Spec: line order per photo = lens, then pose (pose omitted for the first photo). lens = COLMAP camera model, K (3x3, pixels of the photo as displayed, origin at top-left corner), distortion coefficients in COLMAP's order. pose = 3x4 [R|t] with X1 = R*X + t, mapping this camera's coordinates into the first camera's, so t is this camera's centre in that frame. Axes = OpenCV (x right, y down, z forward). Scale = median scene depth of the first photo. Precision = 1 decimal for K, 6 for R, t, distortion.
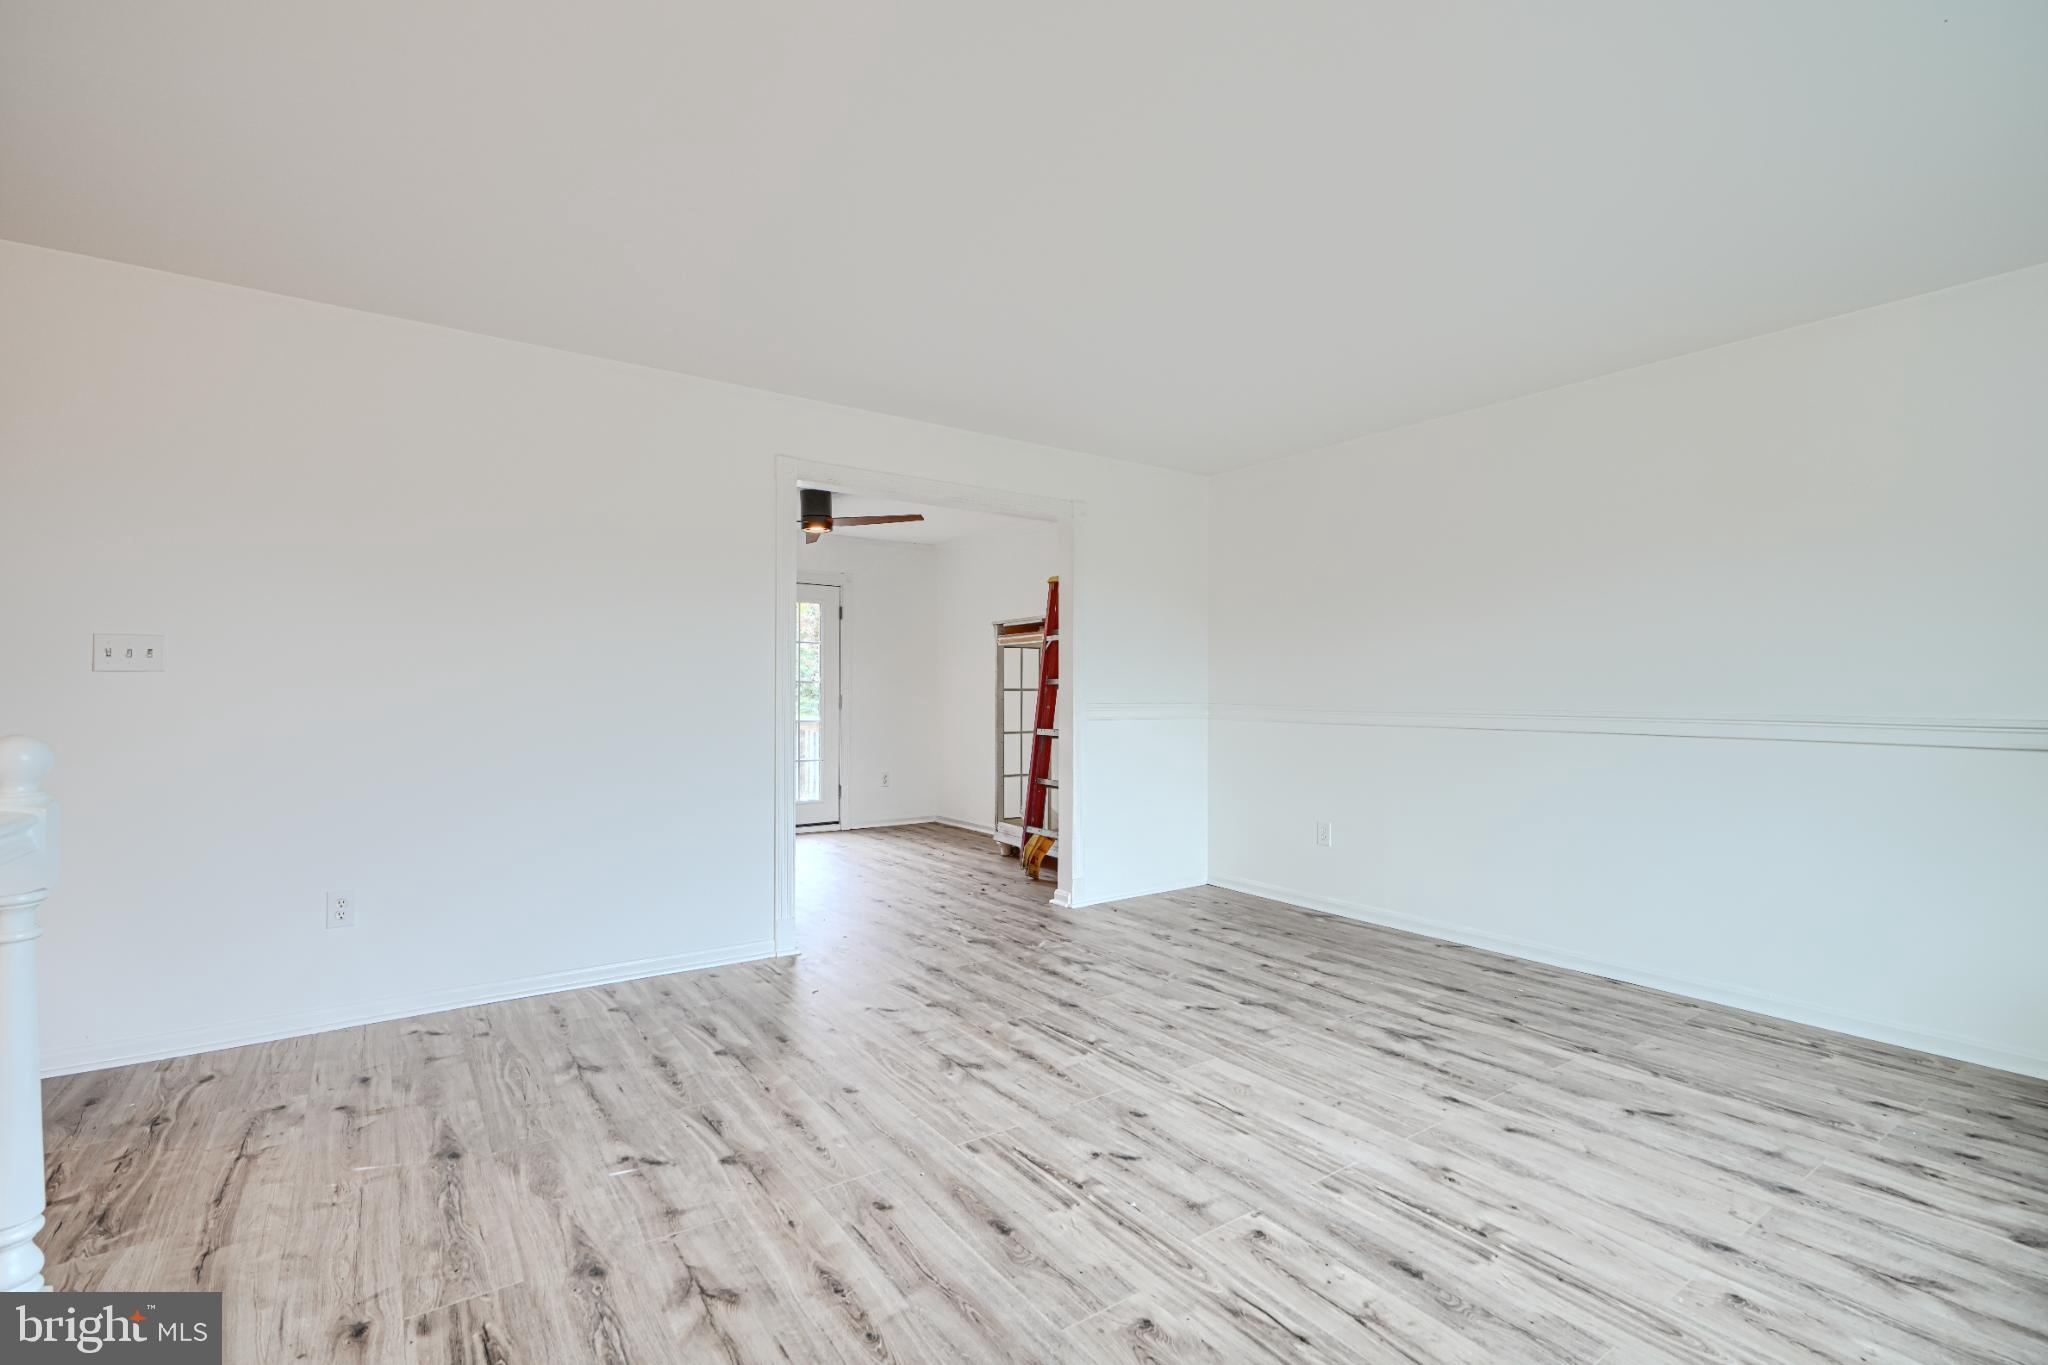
lens RADIAL K [[923.4, 0, 1019.5], [0, 923.4, 691.5], [0, 0, 1]] dist [0.002021, -0.000135]
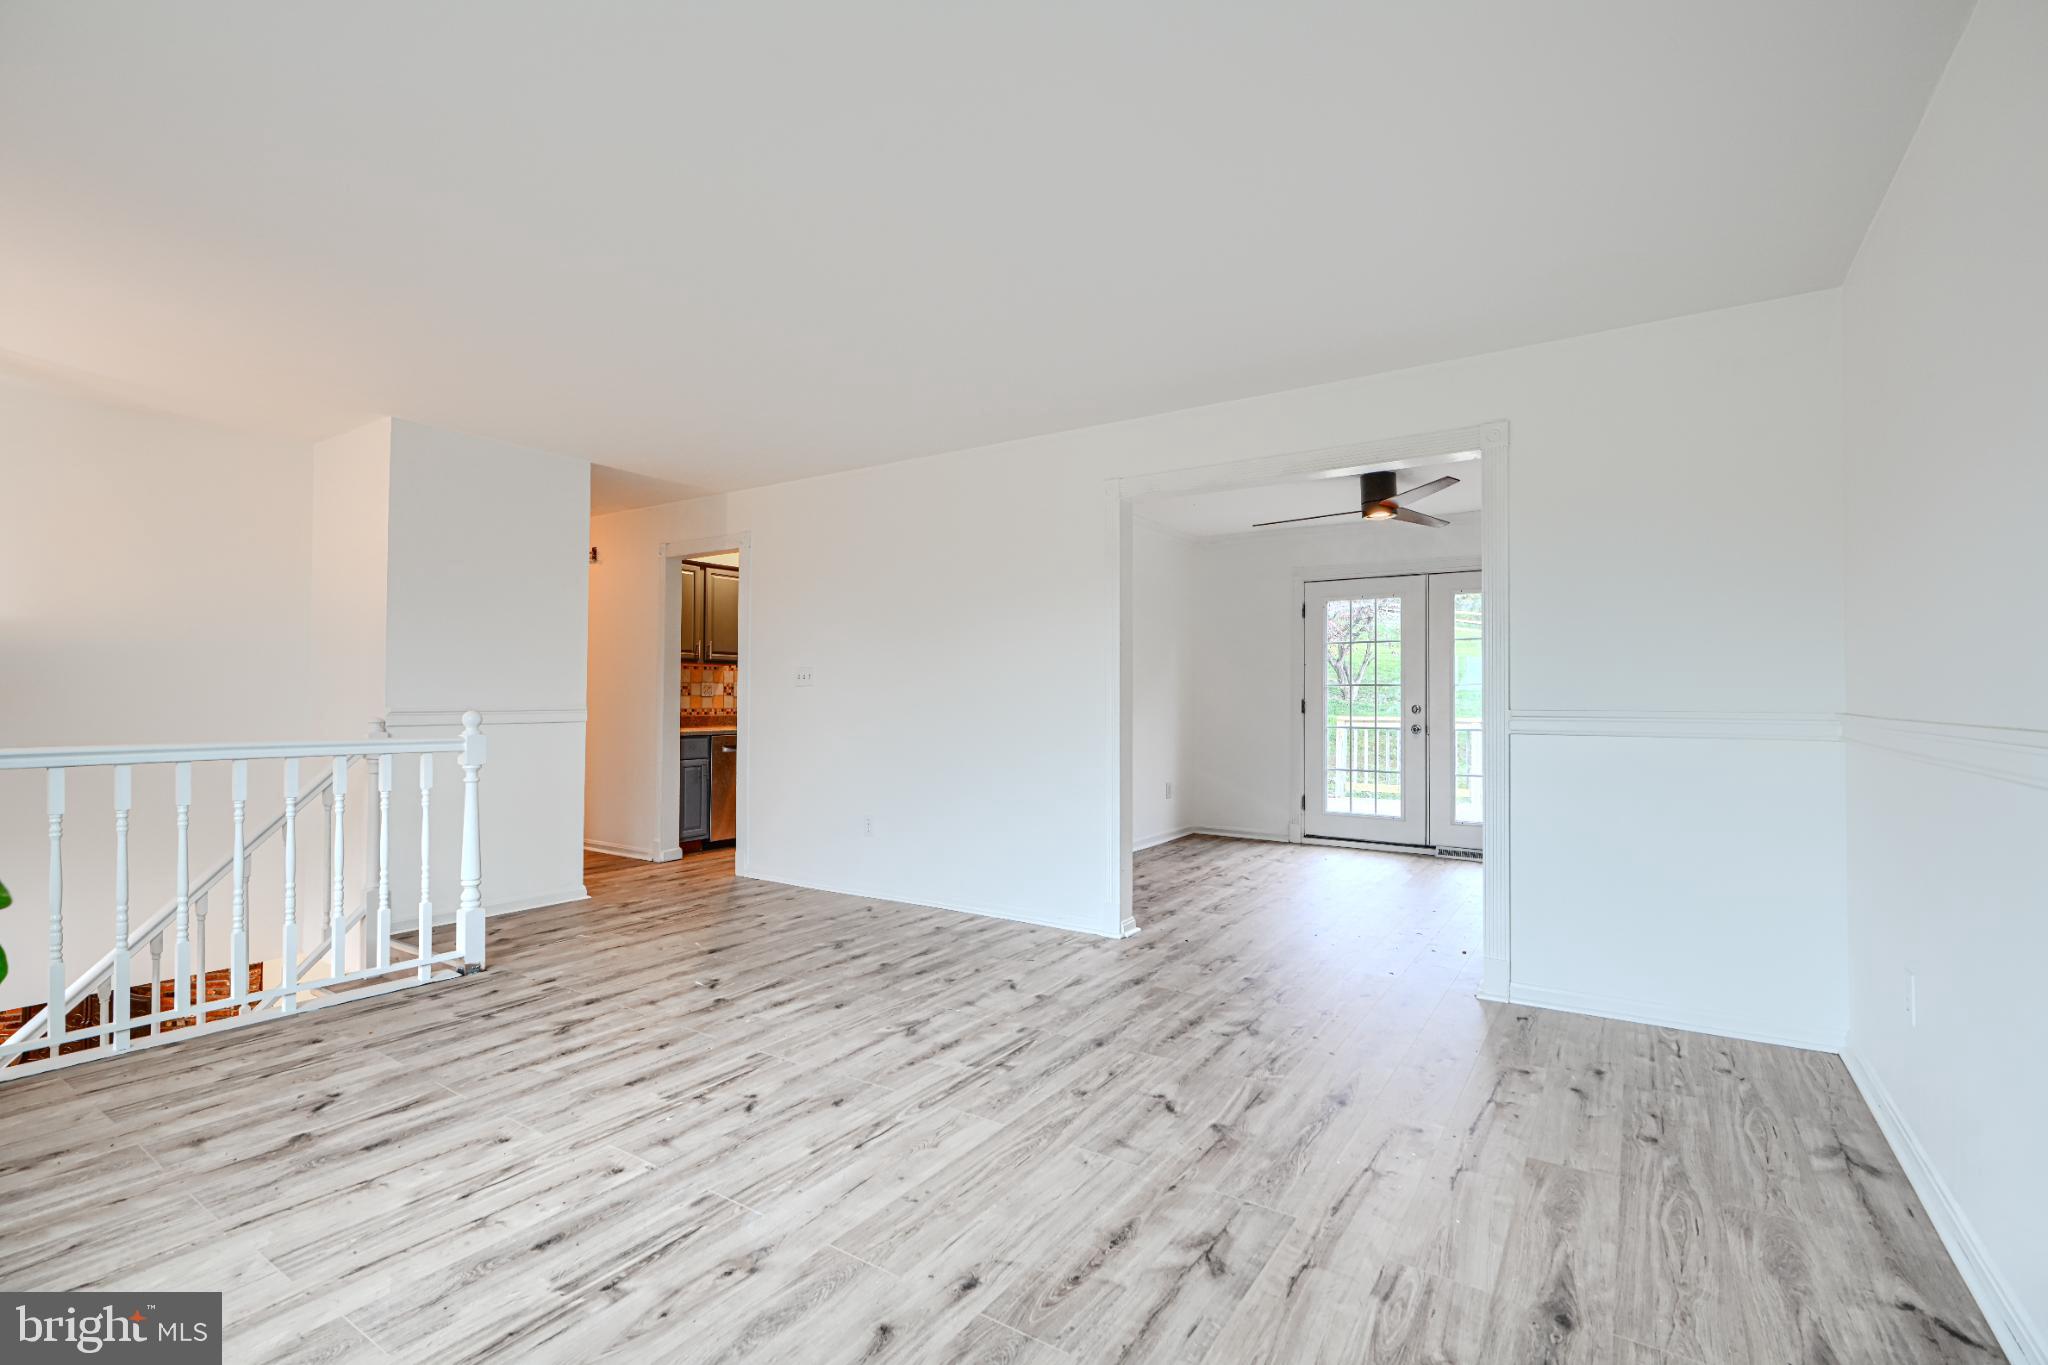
lens RADIAL K [[924.4, 0, 1024.0], [0, 924.4, 682.5], [0, 0, 1]] dist [-0.000437, 0.000902]
pose [[0.366796, -0.017204, -0.930142, 0.935277], [0.002107, 0.999842, -0.017662, 0.007506], [0.930299, 0.004518, 0.366774, 0.651511]]
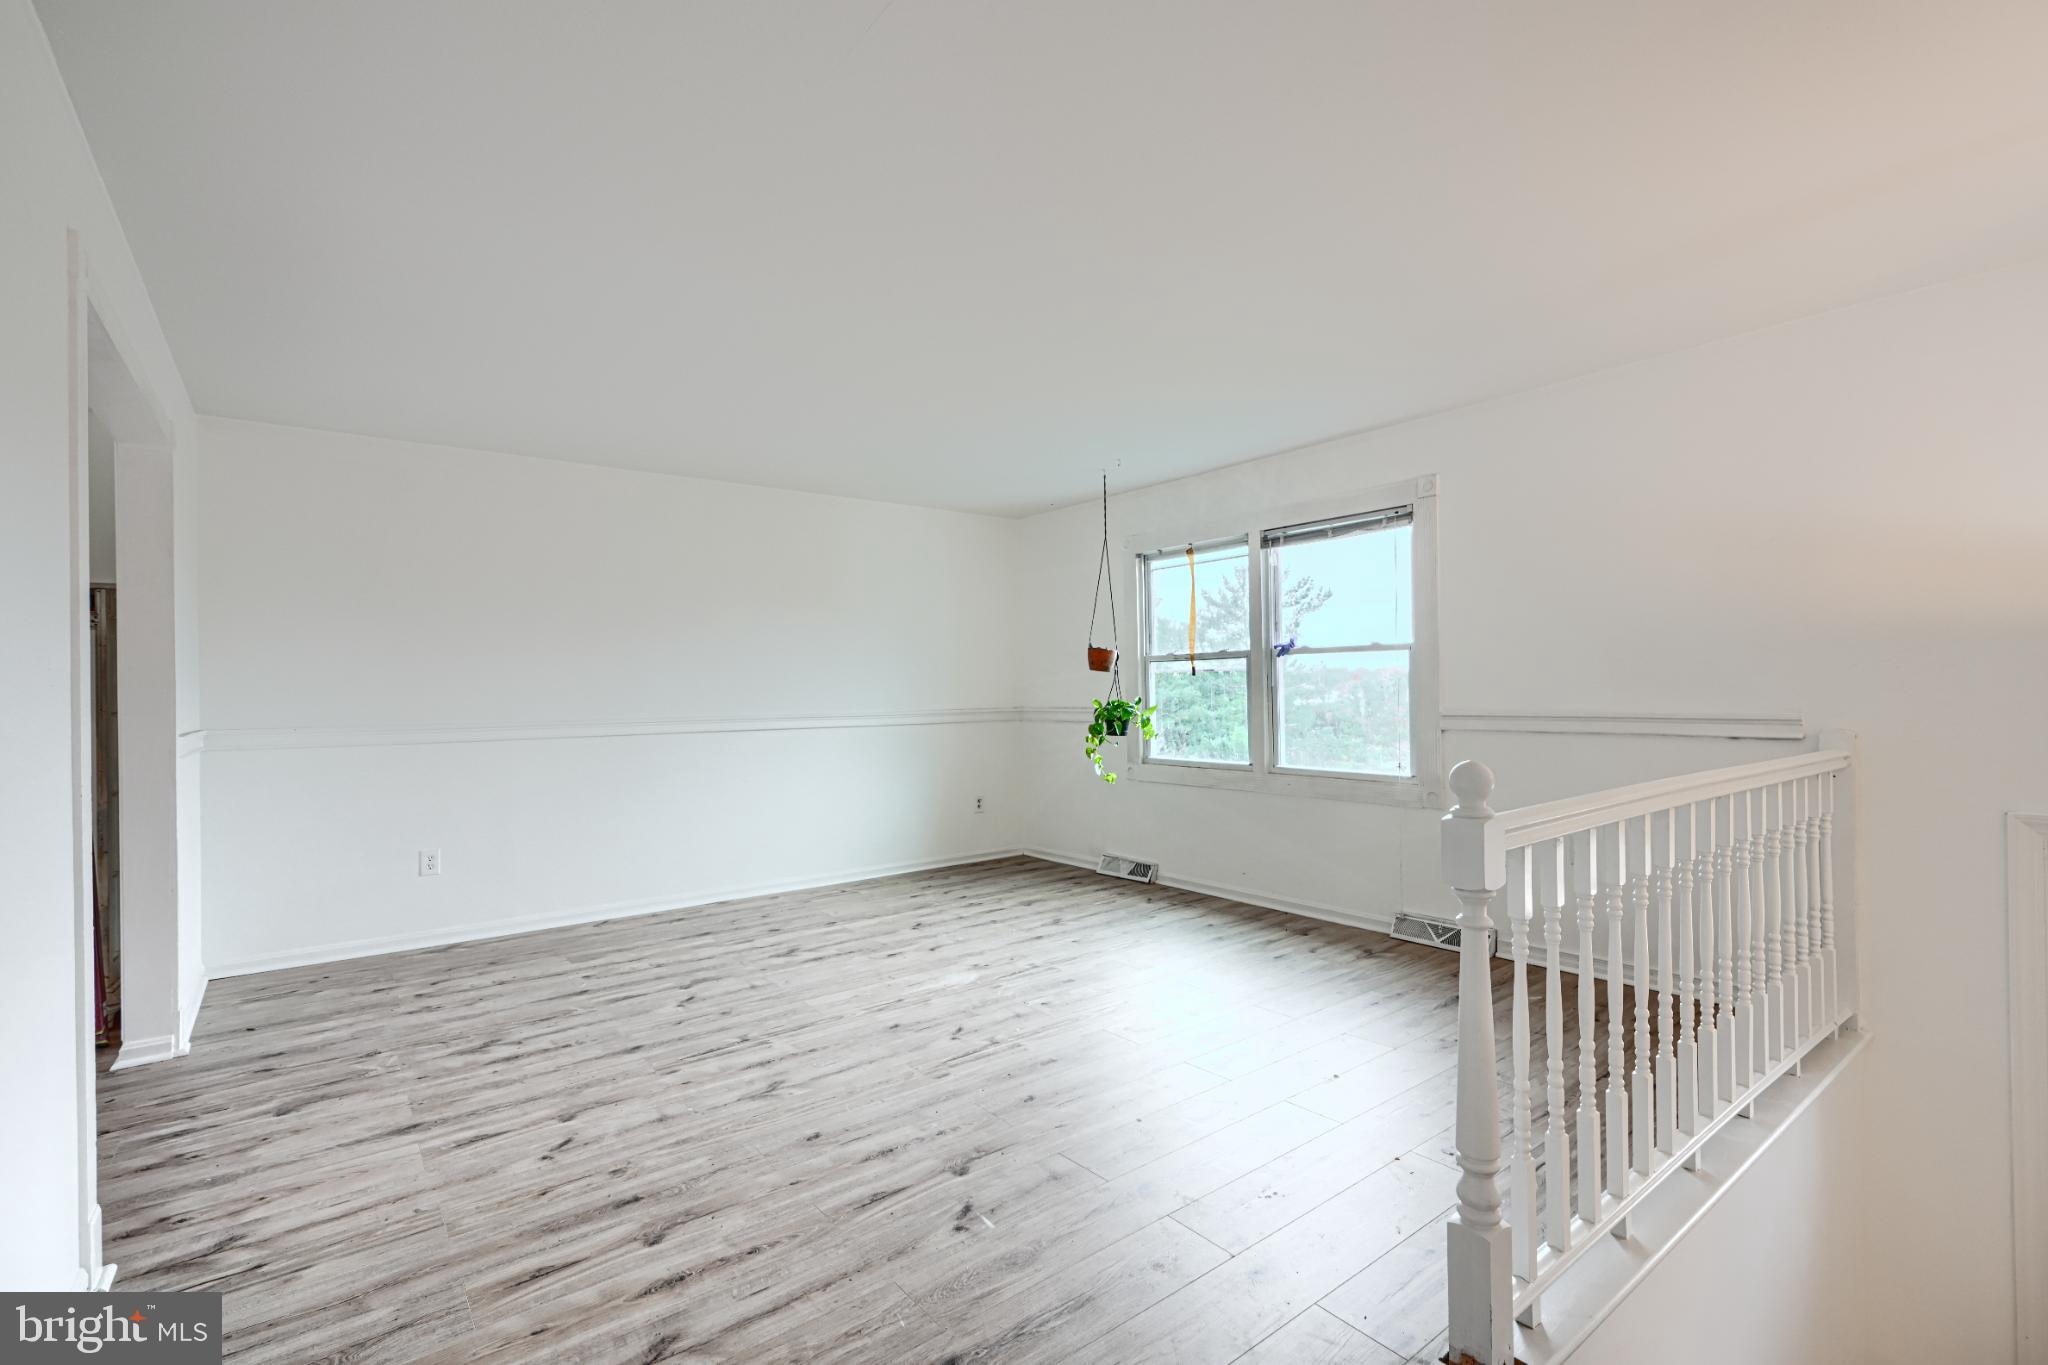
lens RADIAL K [[924.4, 0, 1024.0], [0, 924.4, 682.5], [0, 0, 1]] dist [-0.000437, 0.000902]
pose [[-0.051568, 0.003959, 0.998662, -0.972292], [0.011254, 0.999931, -0.003382, -0.024900], [-0.998606, 0.011065, -0.051609, 0.702899]]
